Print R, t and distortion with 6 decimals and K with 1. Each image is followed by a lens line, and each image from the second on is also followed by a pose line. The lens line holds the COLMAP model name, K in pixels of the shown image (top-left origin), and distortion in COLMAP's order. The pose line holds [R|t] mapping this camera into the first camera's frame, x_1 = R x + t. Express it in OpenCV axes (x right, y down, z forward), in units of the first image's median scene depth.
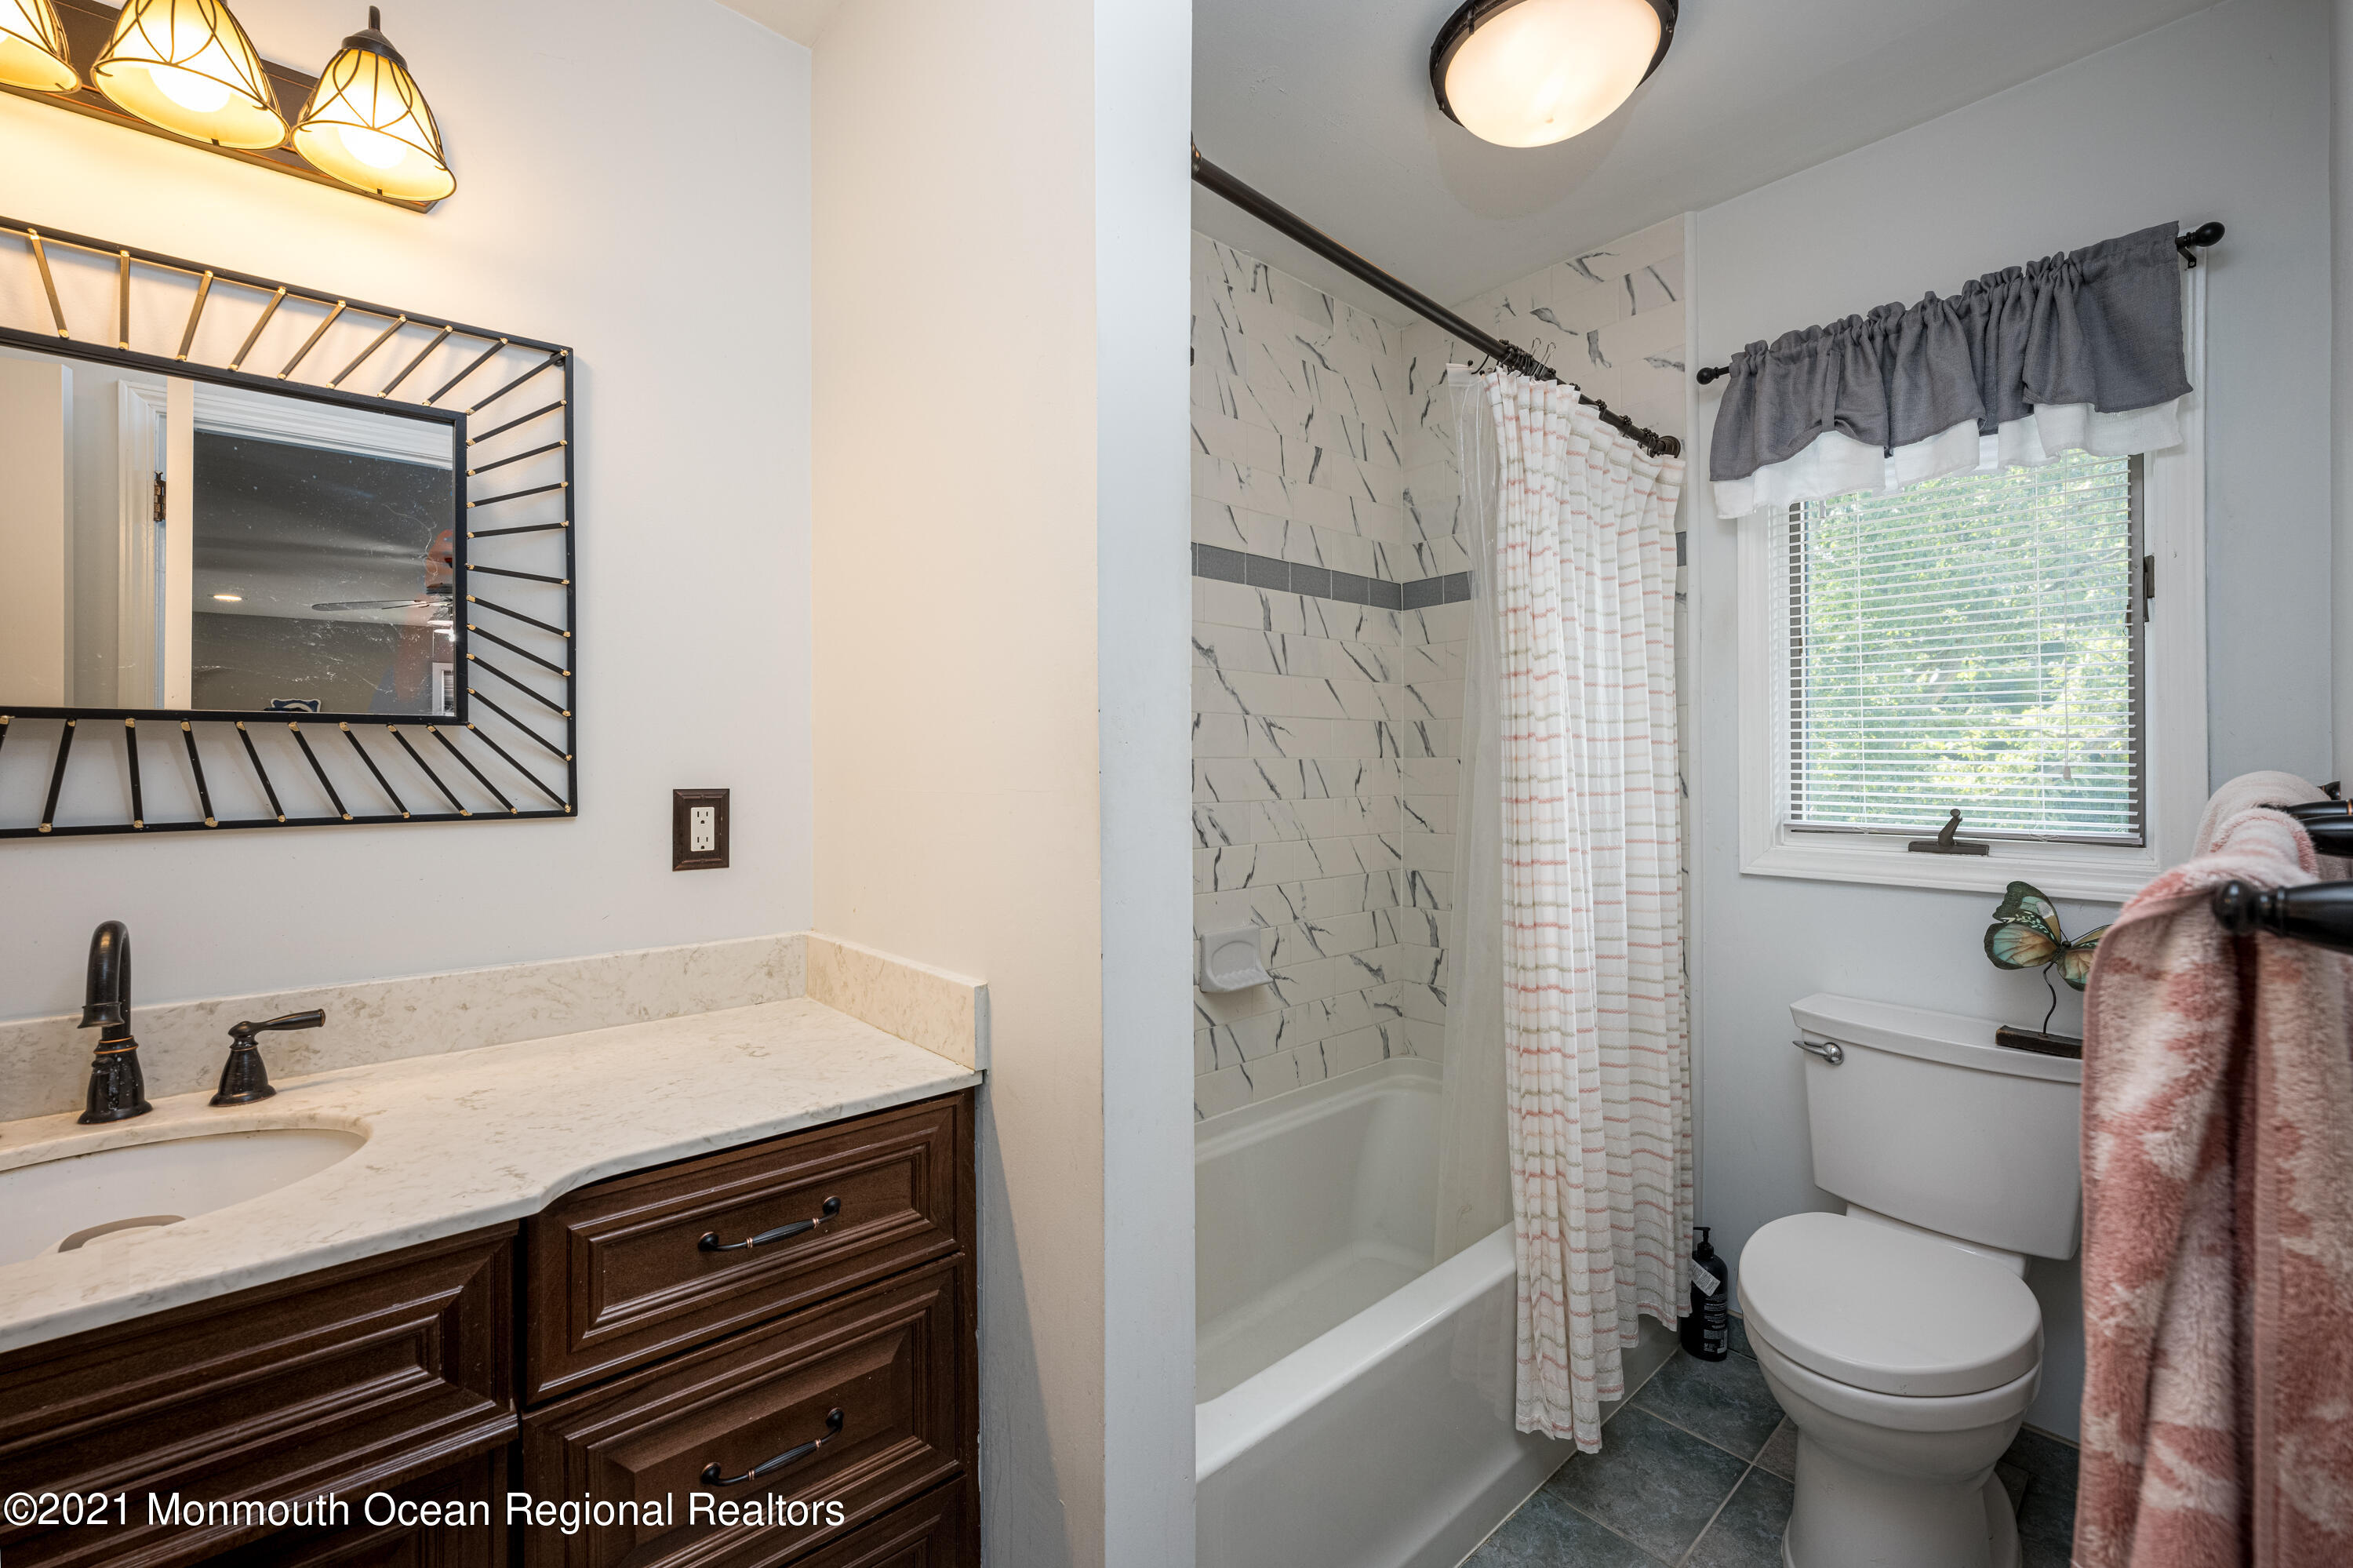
lens RADIAL K [[953.6, 0, 1177.1], [0, 953.6, 764.3], [0, 0, 1]] dist [-0.000777, -0.000779]
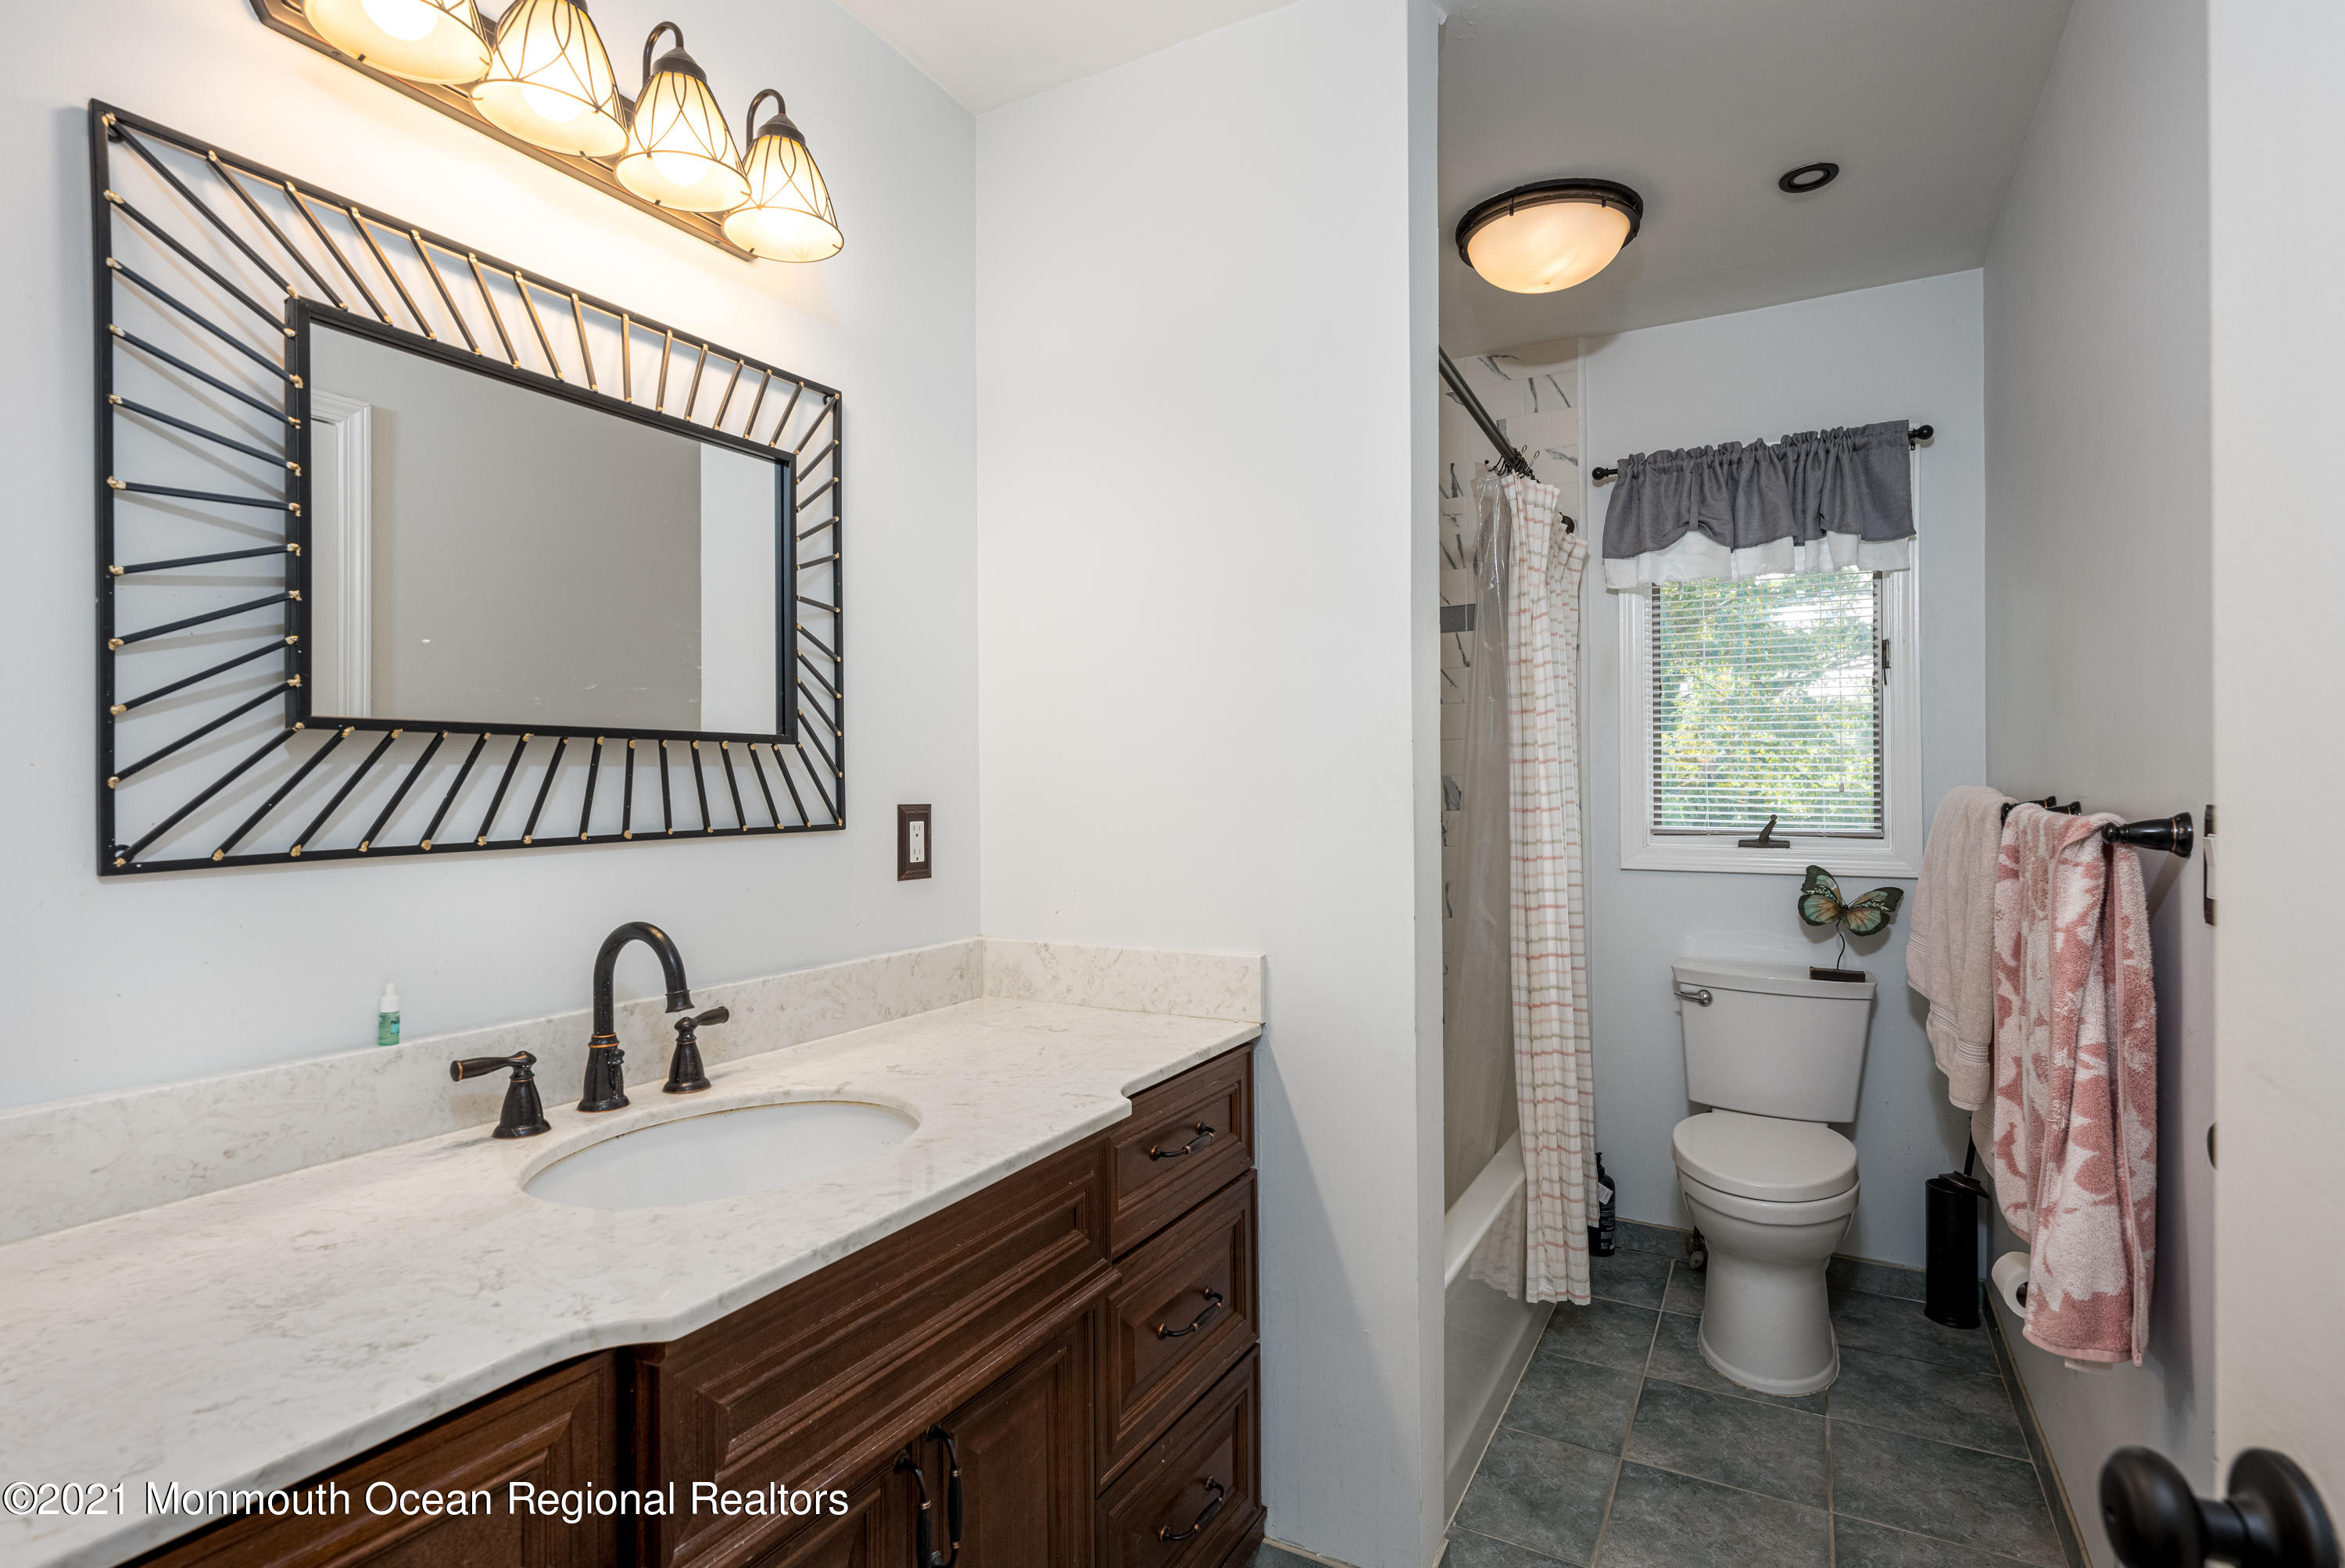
lens RADIAL K [[1123.6, 0, 1169.4], [0, 1123.6, 784.4], [0, 0, 1]] dist [-0.005476, 0.000113]
pose [[0.943221, -0.000605, 0.332166, -0.619416], [0.001394, 0.999997, -0.002138, 0.006250], [-0.332163, 0.002480, 0.943219, -0.271759]]
